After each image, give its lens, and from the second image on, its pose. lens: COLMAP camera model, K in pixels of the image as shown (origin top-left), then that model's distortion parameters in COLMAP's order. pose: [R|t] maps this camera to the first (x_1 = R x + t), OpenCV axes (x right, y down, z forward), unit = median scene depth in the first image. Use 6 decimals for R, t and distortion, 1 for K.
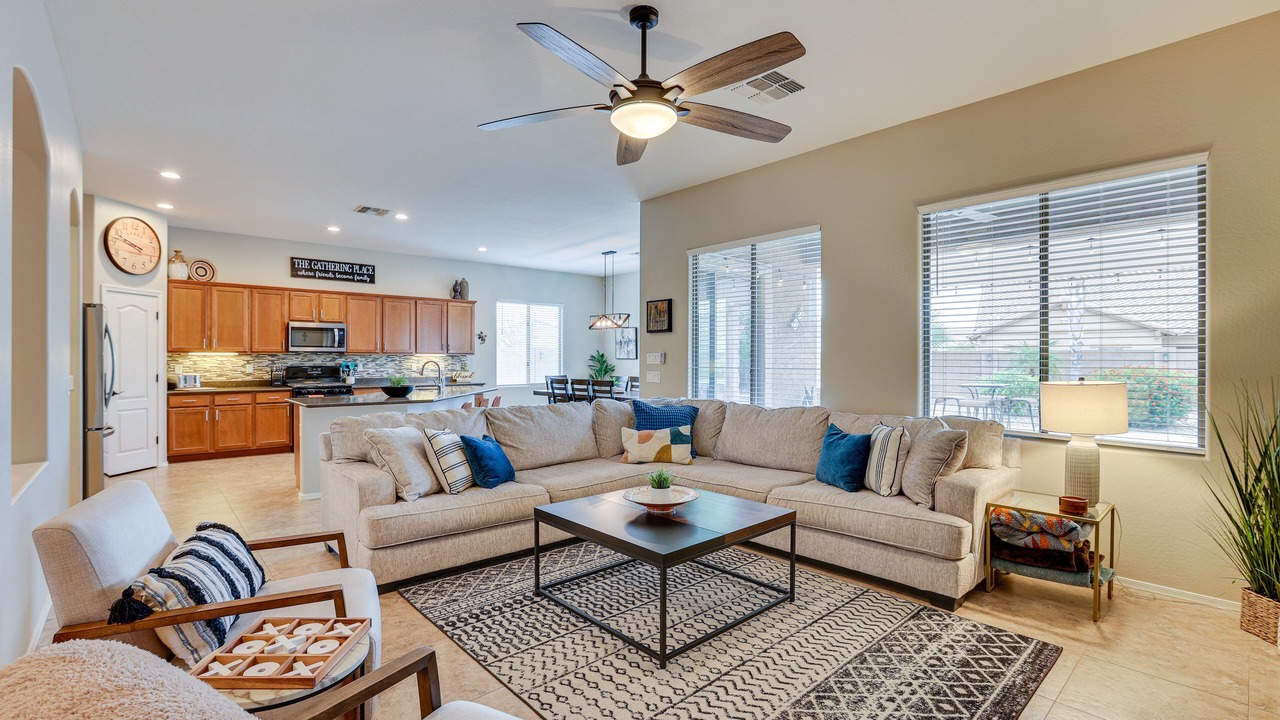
lens RADIAL K [[571.6, 0, 635.9], [0, 571.6, 358.8], [0, 0, 1]] dist [-0.065778, 0.037795]
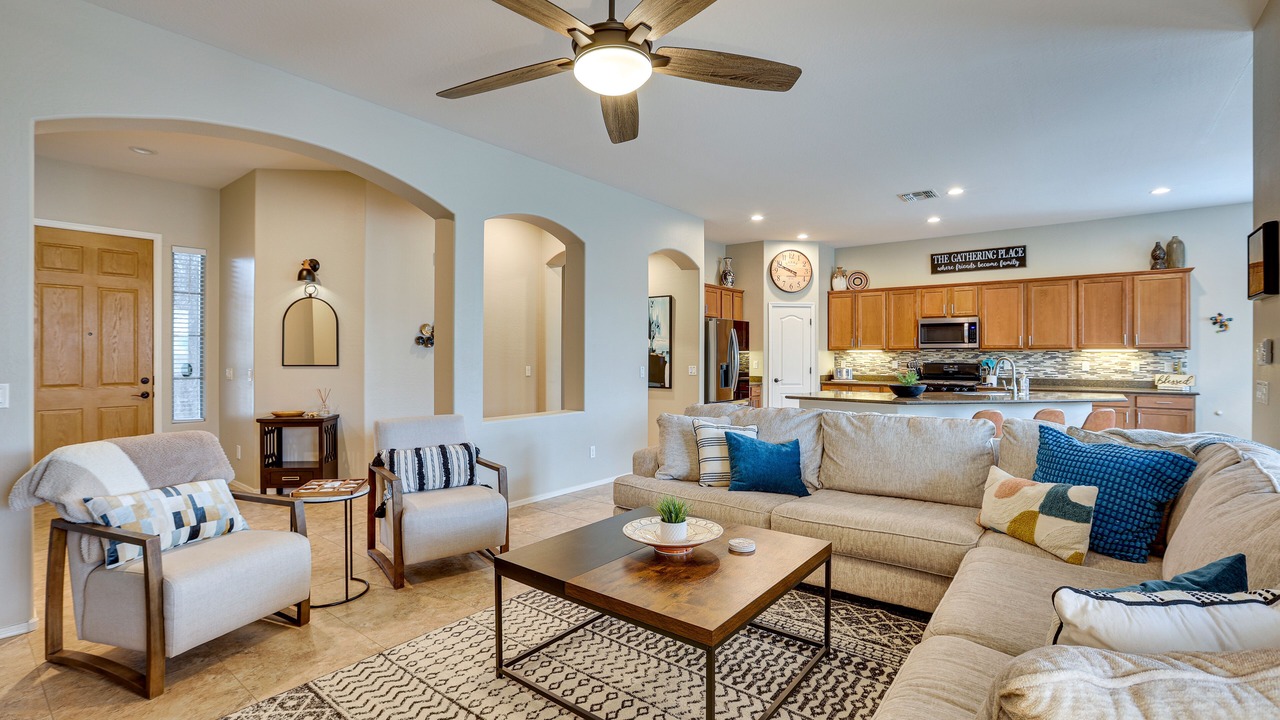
lens RADIAL K [[571.6, 0, 635.9], [0, 571.6, 358.8], [0, 0, 1]] dist [-0.065778, 0.037795]
pose [[0.166244, 0.004066, -0.986076, 0.314304], [-0.000760, 0.999992, 0.003995, 0.002442], [0.986084, 0.000085, 0.166246, 0.330693]]
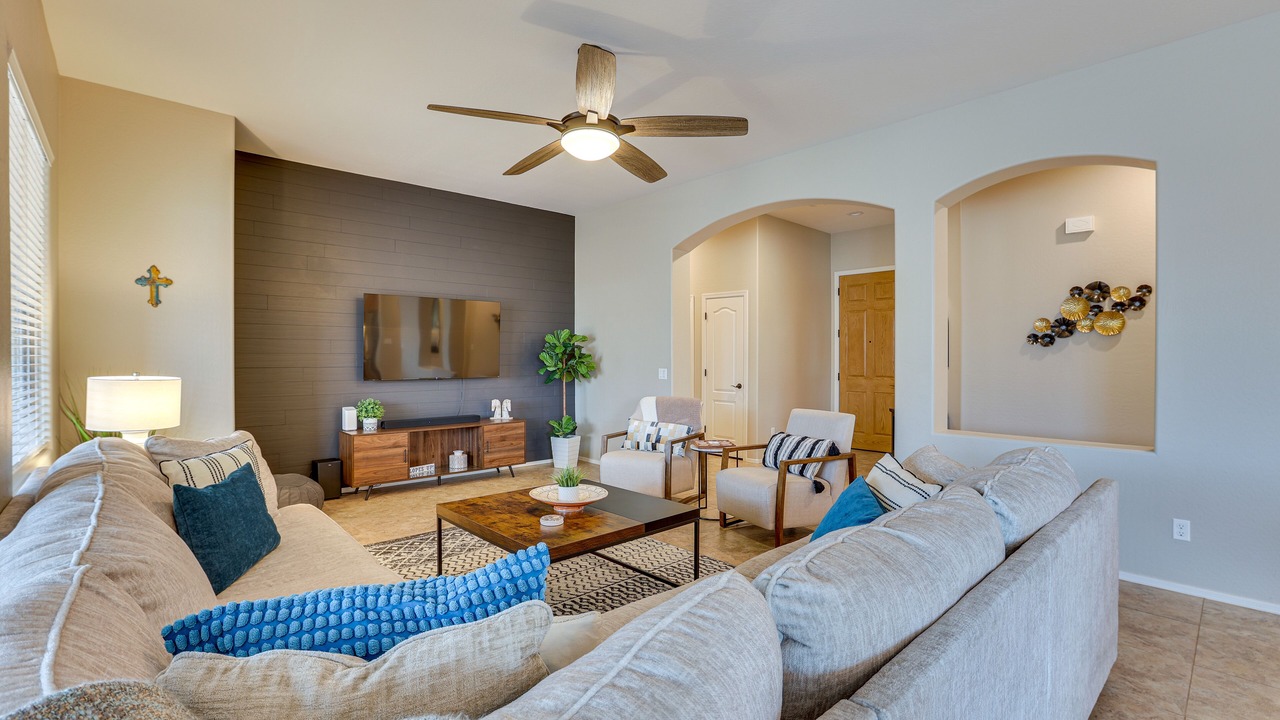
lens RADIAL K [[571.6, 0, 635.9], [0, 571.6, 358.8], [0, 0, 1]] dist [-0.065778, 0.037795]
pose [[-0.999915, -0.003138, -0.012678, -0.023274], [-0.003227, 0.999970, 0.007004, 0.000086], [0.012656, 0.007044, -0.999895, 0.792231]]
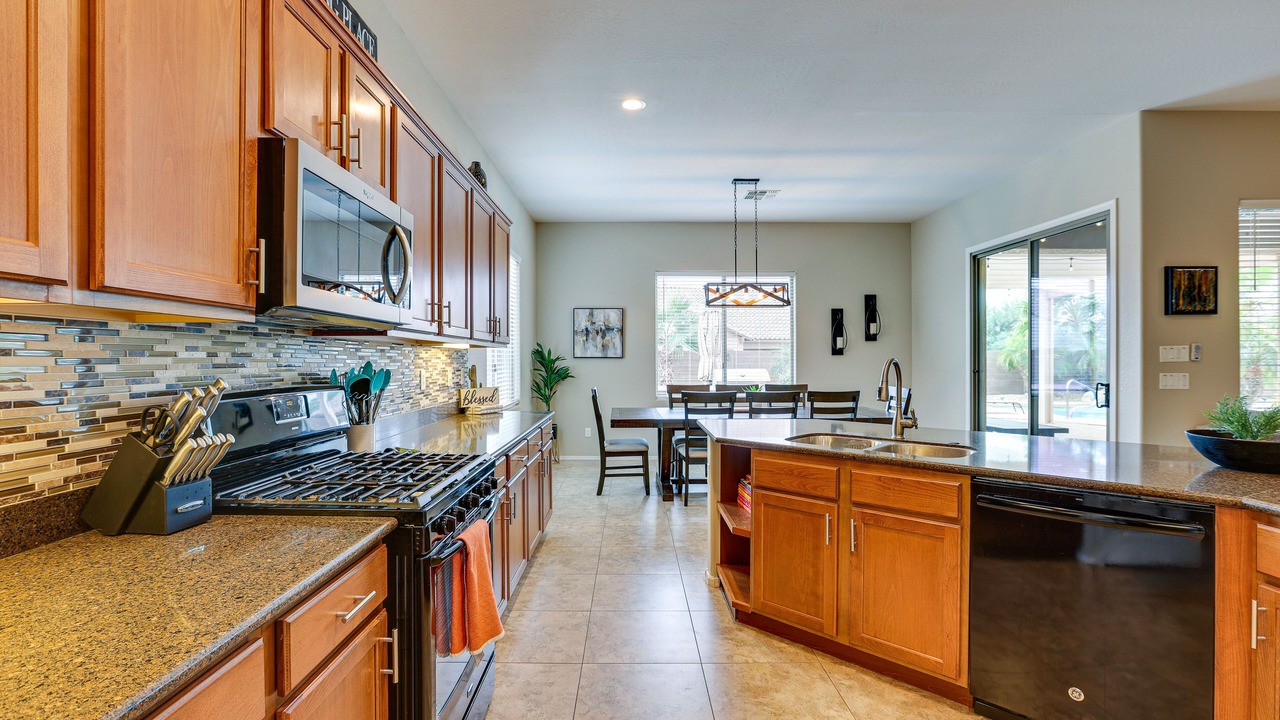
lens RADIAL K [[587.0, 0, 640.0], [0, 587.0, 360.0], [0, 0, 1]] dist [0.008564, -0.000151]
pose [[0.643511, -0.003893, 0.765427, -0.715861], [0.003103, 0.999992, 0.002477, 0.002537], [-0.765431, 0.000781, 0.643518, 0.821332]]
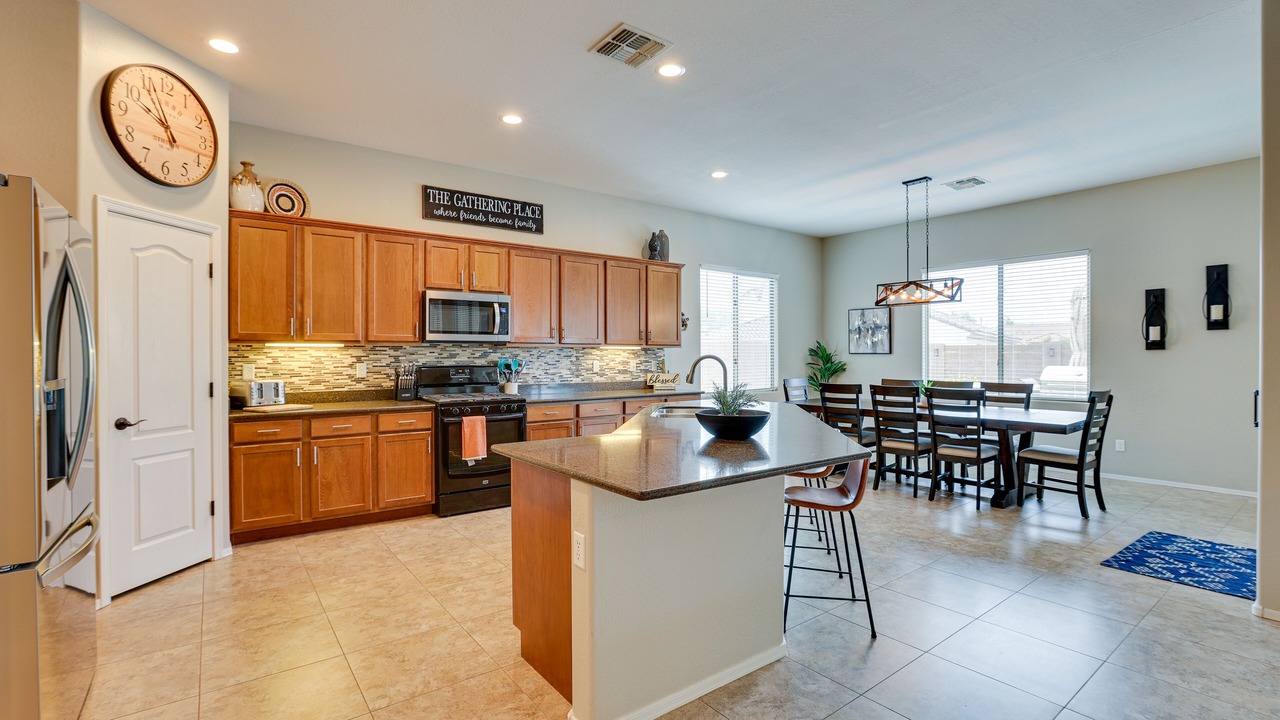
lens RADIAL K [[571.6, 0, 635.9], [0, 571.6, 358.8], [0, 0, 1]] dist [-0.065778, 0.037795]
pose [[0.996784, -0.003592, -0.080058, -0.363058], [0.003992, 0.999980, 0.004839, 0.003838], [0.080039, -0.005143, 0.996778, 0.439371]]
